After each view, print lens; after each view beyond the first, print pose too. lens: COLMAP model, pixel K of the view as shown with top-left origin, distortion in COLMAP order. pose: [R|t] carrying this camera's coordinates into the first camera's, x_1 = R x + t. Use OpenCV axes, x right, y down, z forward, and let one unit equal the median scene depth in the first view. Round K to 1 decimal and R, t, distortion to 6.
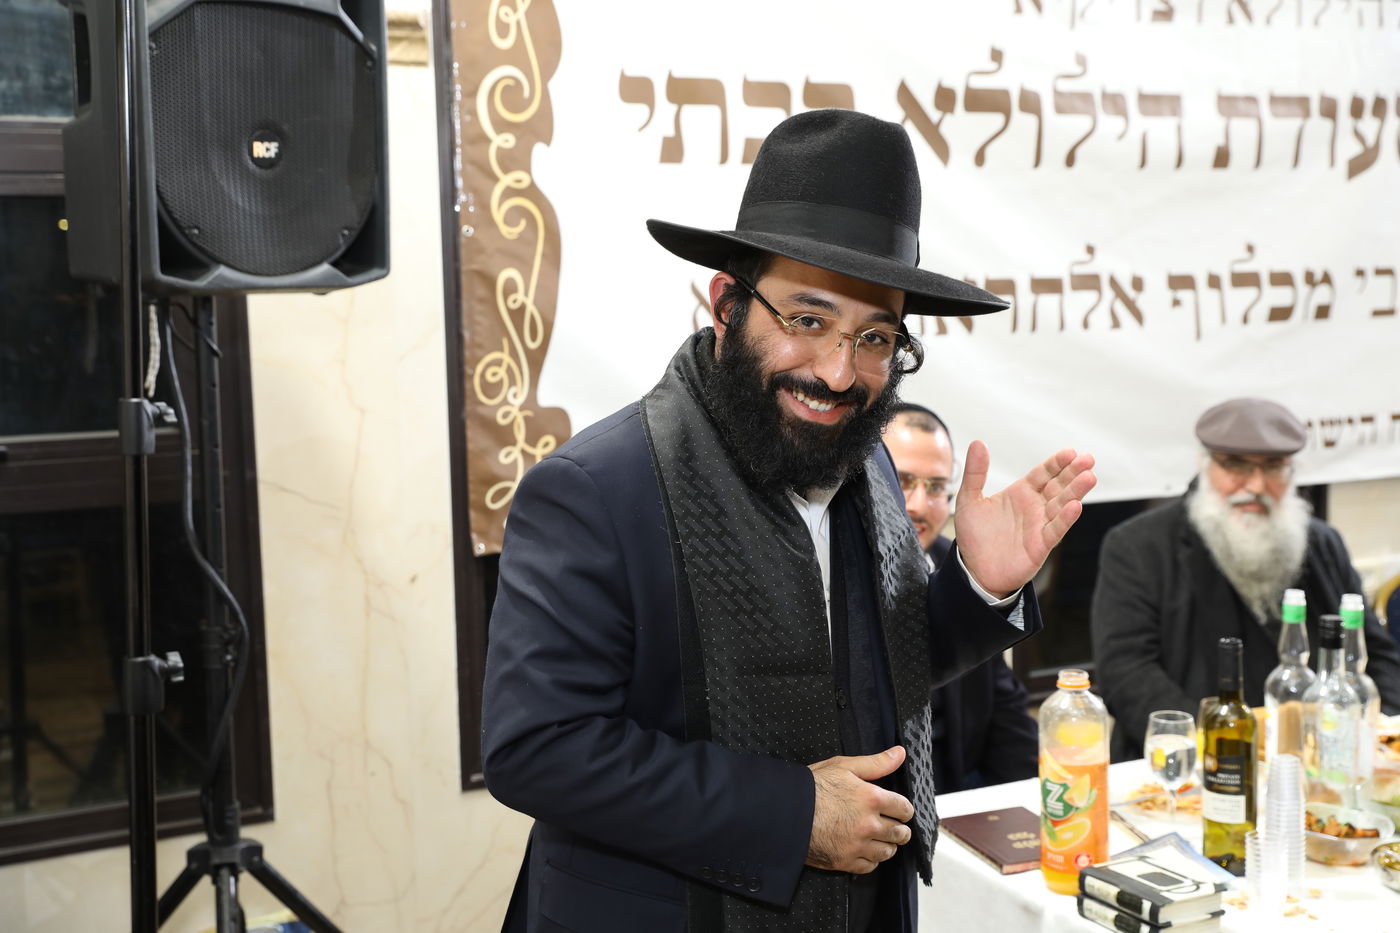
lens RADIAL K [[1846.3, 0, 711.1], [0, 1846.3, 466.4], [0, 0, 1]] dist [0.091236, 0.000000]
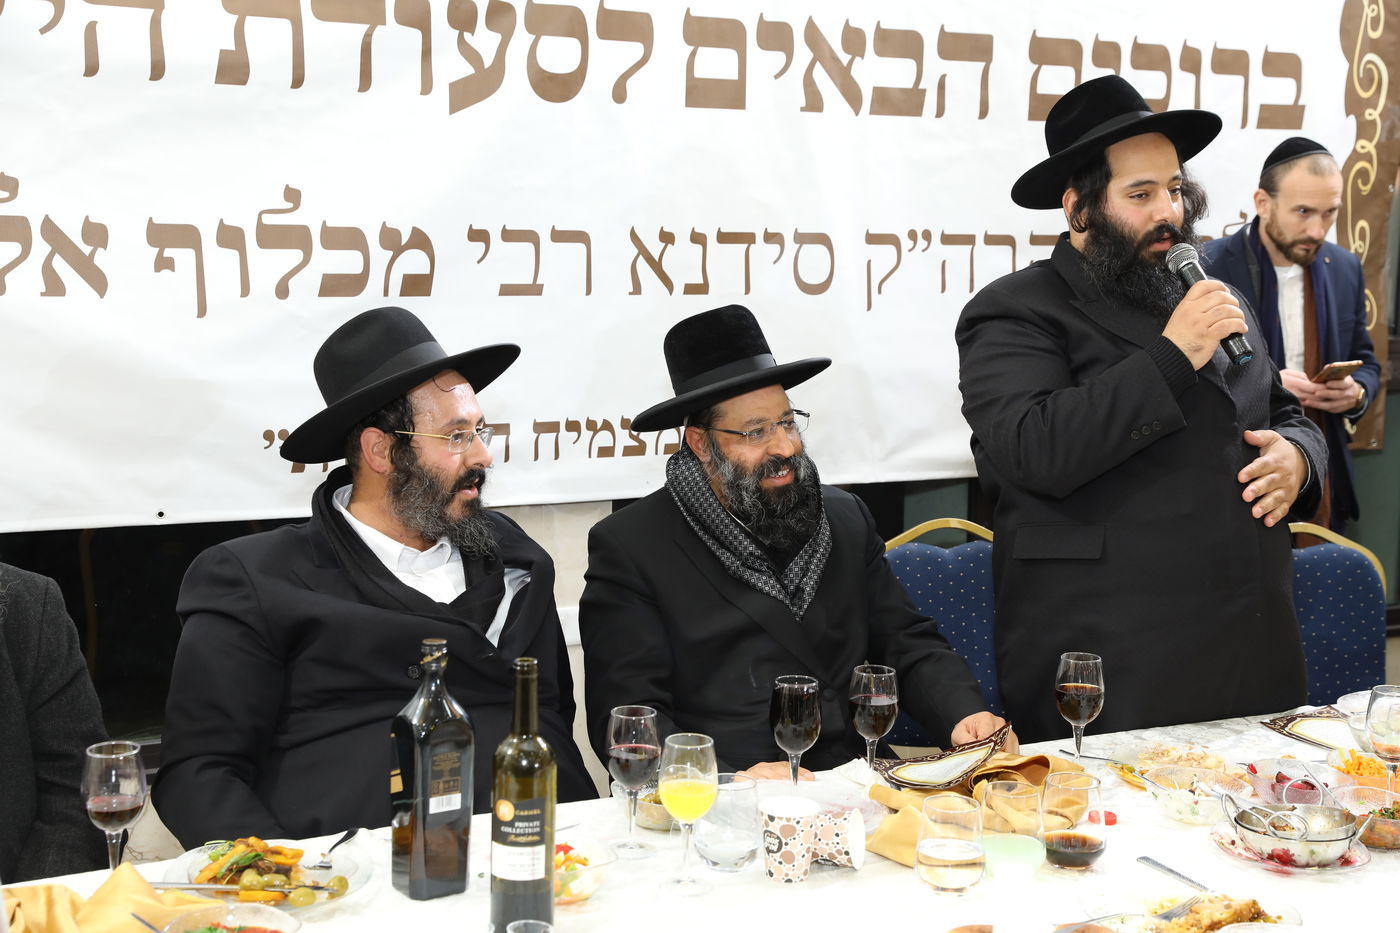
lens RADIAL K [[2013.9, 0, 741.6], [0, 2013.9, 472.4], [0, 0, 1]] dist [0.105180, 0.000000]
pose [[0.998710, 0.031151, 0.040092, 0.454575], [-0.031832, 0.999358, 0.016461, -0.026335], [-0.039553, -0.017716, 0.999060, 0.188021]]
